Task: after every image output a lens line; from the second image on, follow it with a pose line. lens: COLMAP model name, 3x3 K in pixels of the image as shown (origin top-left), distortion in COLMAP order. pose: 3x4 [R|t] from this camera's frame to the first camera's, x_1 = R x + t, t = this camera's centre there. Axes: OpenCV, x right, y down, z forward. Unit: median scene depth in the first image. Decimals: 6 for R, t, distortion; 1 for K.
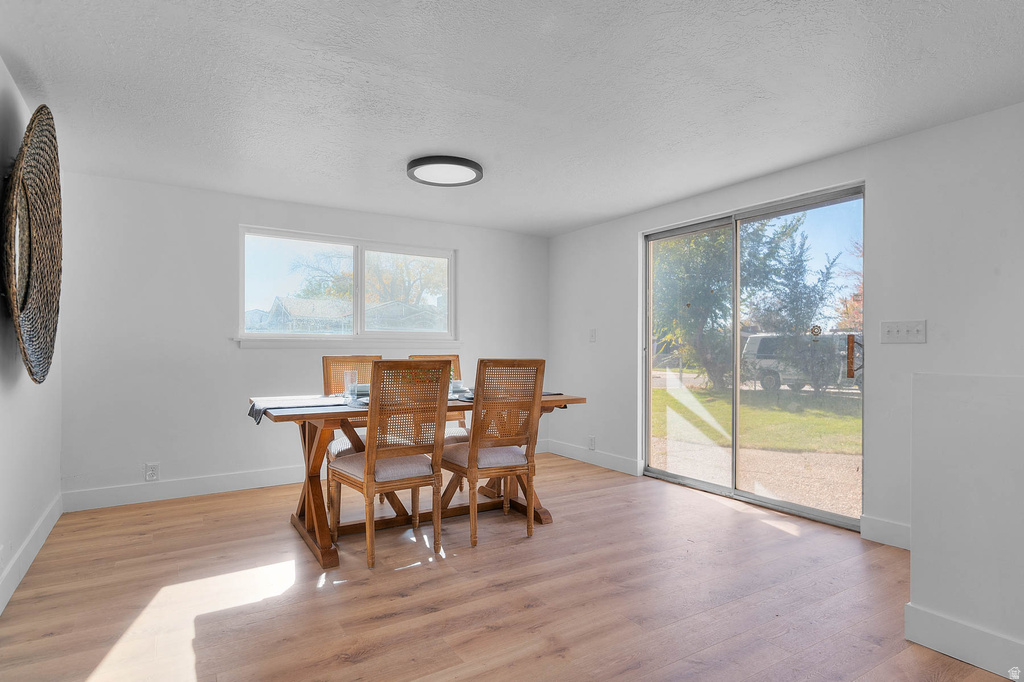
lens RADIAL K [[547.5, 0, 514.5], [0, 547.5, 344.9], [0, 0, 1]] dist [0.003936, 0.000311]
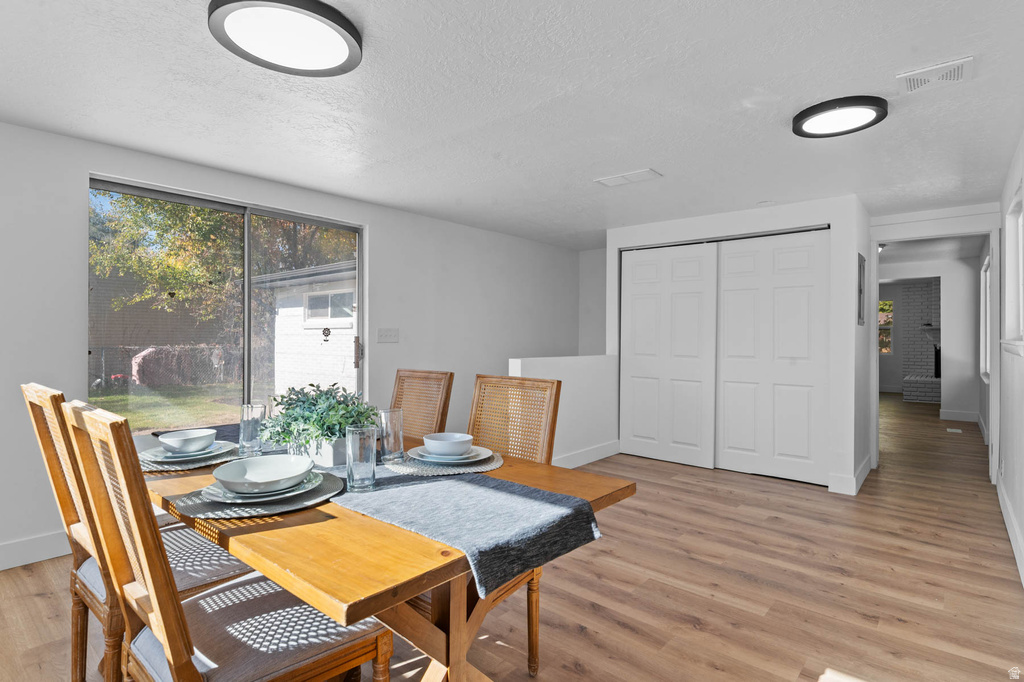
lens RADIAL K [[529.5, 0, 514.0], [0, 529.5, 336.6], [0, 0, 1]] dist [-0.000714, -0.000143]
pose [[-0.304375, -0.009511, 0.952505, -1.180541], [-0.012845, 0.999900, 0.005880, -0.048182], [-0.952466, -0.010446, -0.304467, 1.613017]]
